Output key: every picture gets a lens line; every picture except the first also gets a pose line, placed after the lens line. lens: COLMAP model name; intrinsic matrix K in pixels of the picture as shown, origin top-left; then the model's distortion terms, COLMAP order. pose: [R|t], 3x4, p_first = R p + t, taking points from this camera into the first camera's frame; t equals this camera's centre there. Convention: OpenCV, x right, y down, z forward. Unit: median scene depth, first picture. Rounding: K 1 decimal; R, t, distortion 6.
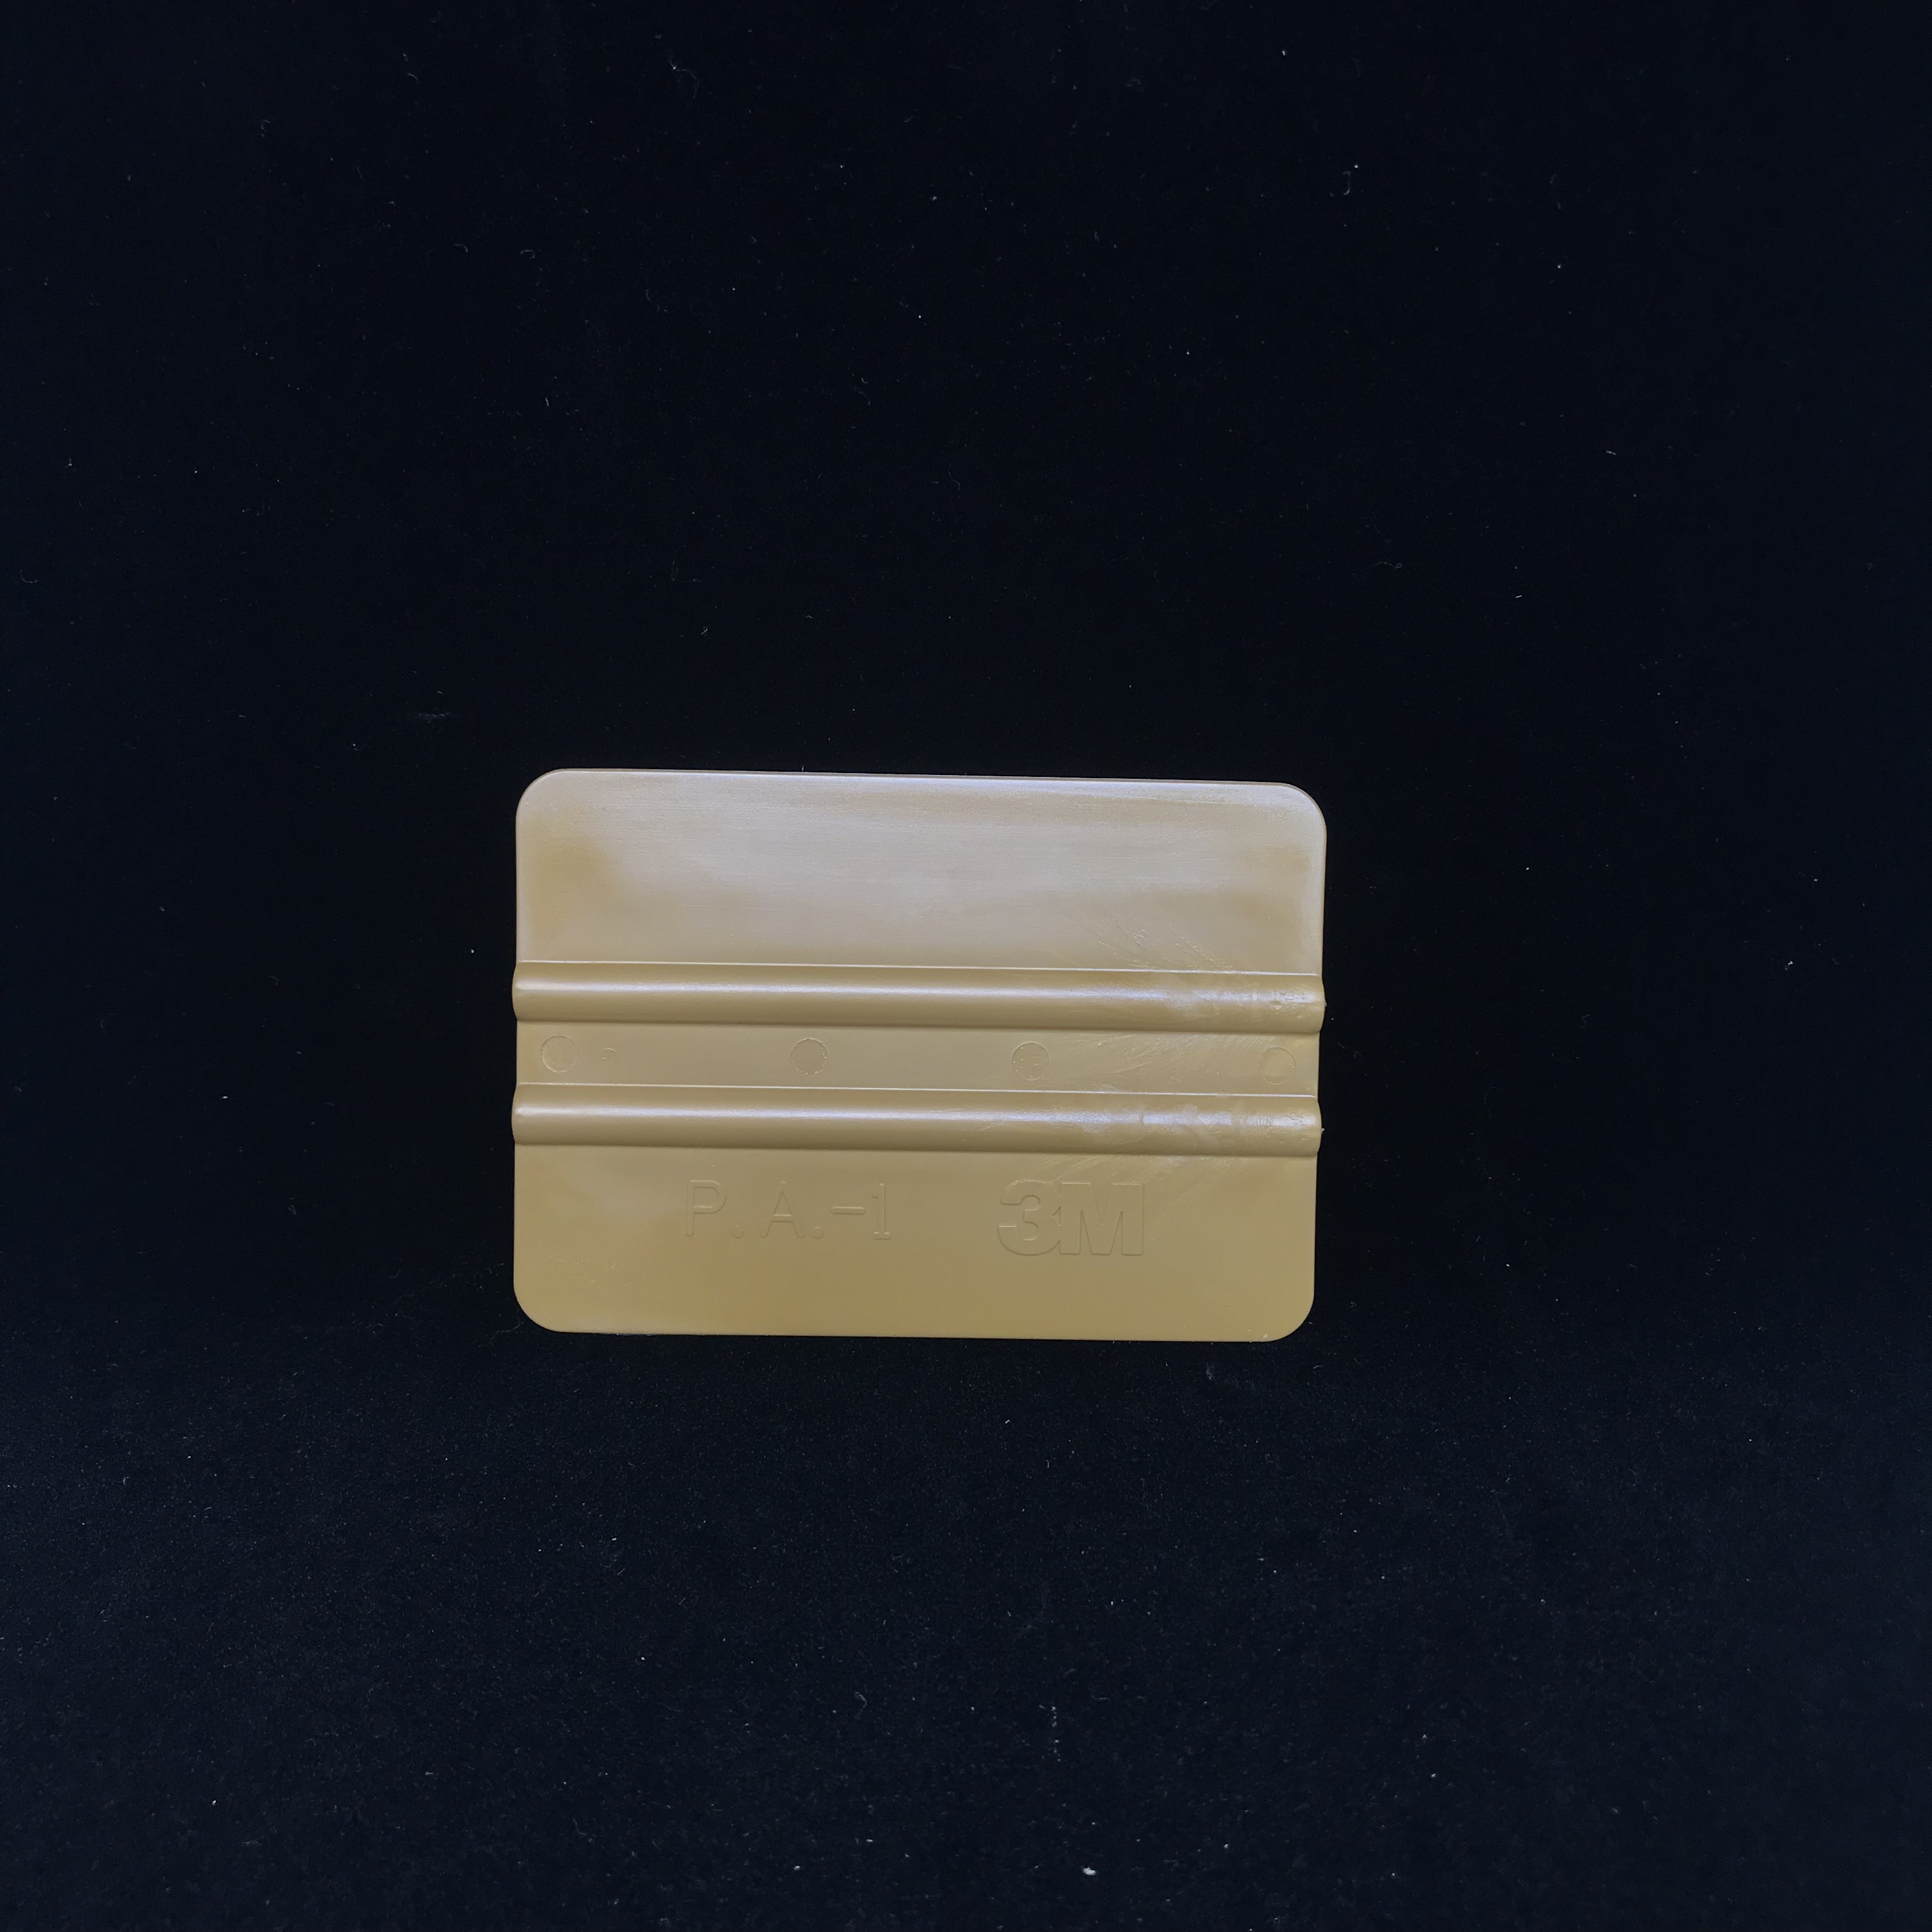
lens RADIAL K [[2547.7, 0, 955.3], [0, 2547.7, 963.7], [0, 0, 1]] dist [-0.020886, 0.000000]
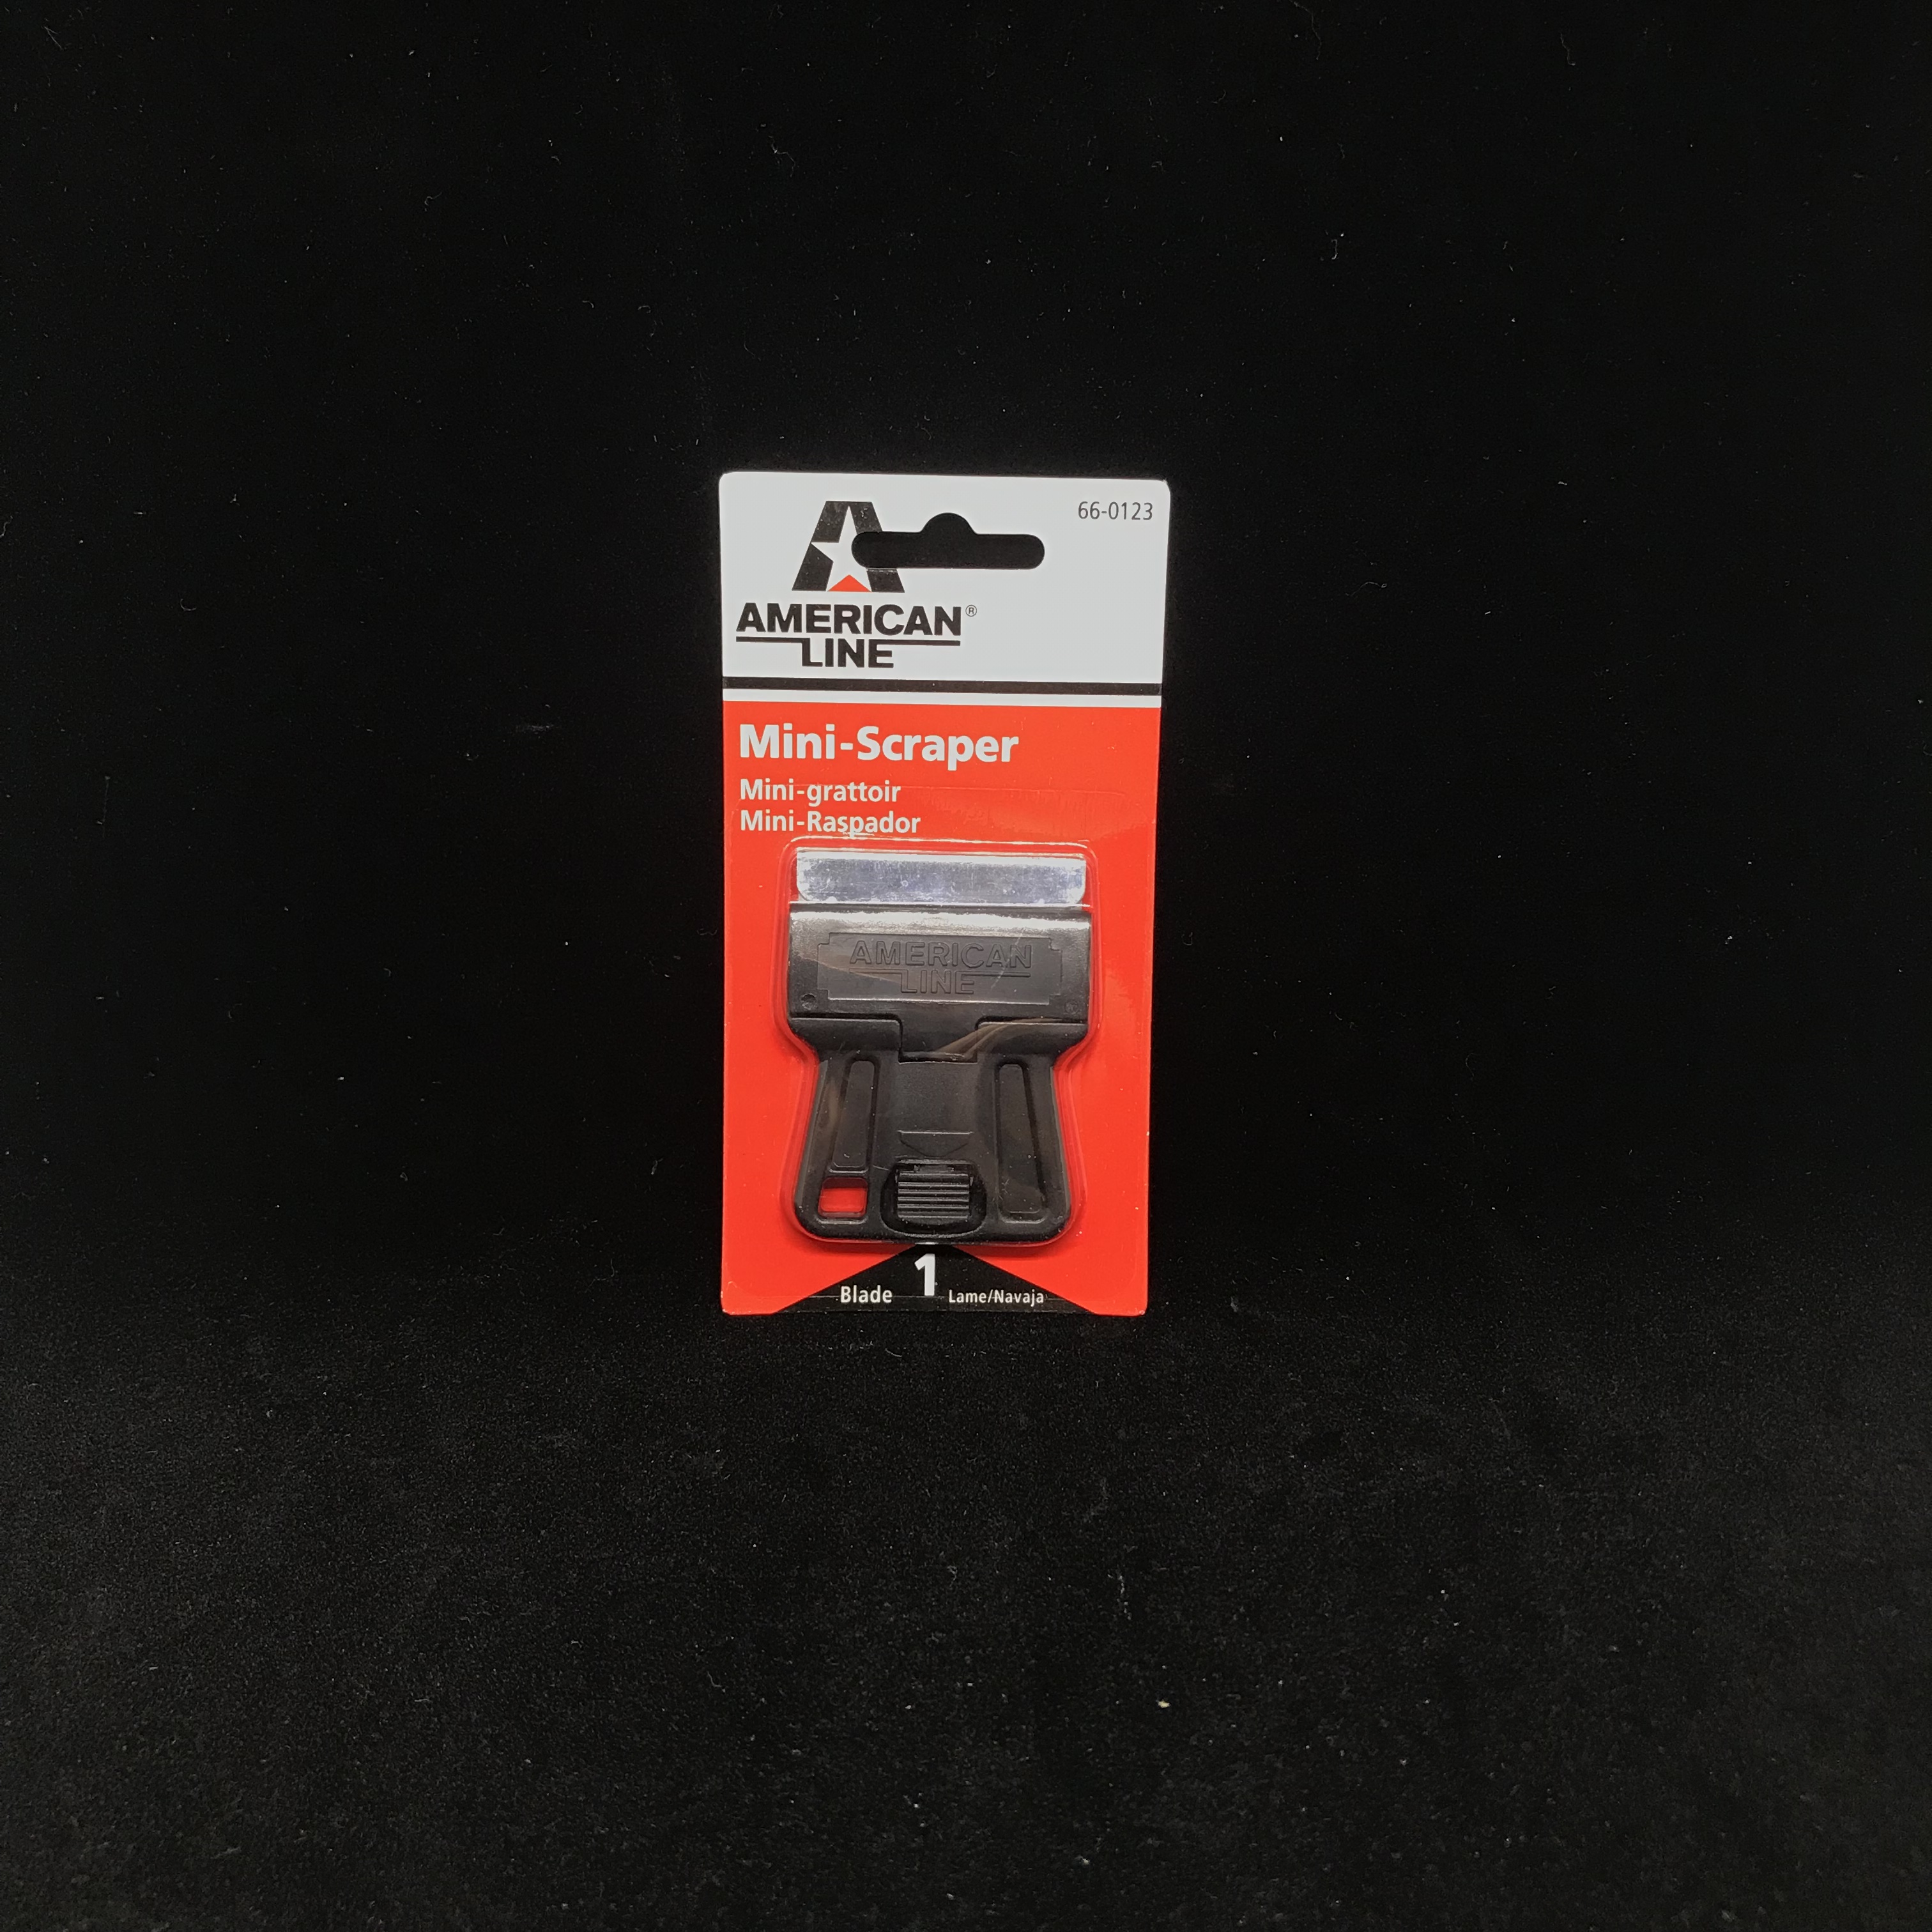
lens RADIAL K [[2547.7, 0, 981.0], [0, 2547.7, 970.9], [0, 0, 1]] dist [-0.020886, 0.000000]
pose [[0.999019, -0.014792, 0.041751, -0.065791], [0.016336, 0.999186, -0.036875, 0.061948], [-0.041171, 0.037520, 0.998447, -0.139191]]
